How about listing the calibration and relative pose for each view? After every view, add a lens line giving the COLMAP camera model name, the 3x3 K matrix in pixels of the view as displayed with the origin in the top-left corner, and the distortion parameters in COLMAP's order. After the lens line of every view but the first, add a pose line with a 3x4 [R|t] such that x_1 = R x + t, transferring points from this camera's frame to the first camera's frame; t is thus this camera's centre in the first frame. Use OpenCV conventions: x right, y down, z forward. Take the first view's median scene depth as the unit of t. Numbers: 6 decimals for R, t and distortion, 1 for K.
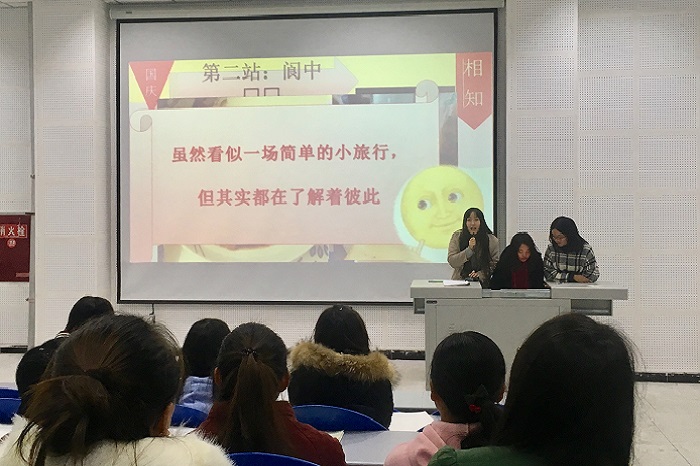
lens RADIAL K [[878.2, 0, 350.0], [0, 878.2, 233.0], [0, 0, 1]] dist [0.010181, 0.004607]
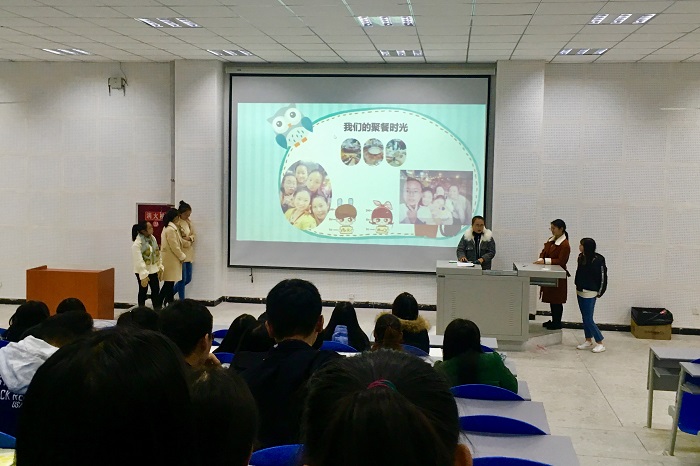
lens RADIAL K [[789.8, 0, 350.0], [0, 789.8, 233.0], [0, 0, 1]] dist [-0.002091, 0.031834]
pose [[0.999633, 0.025874, -0.007964, -0.049307], [-0.025283, 0.997428, 0.067069, -0.072820], [0.009679, -0.066843, 0.997717, -0.330836]]
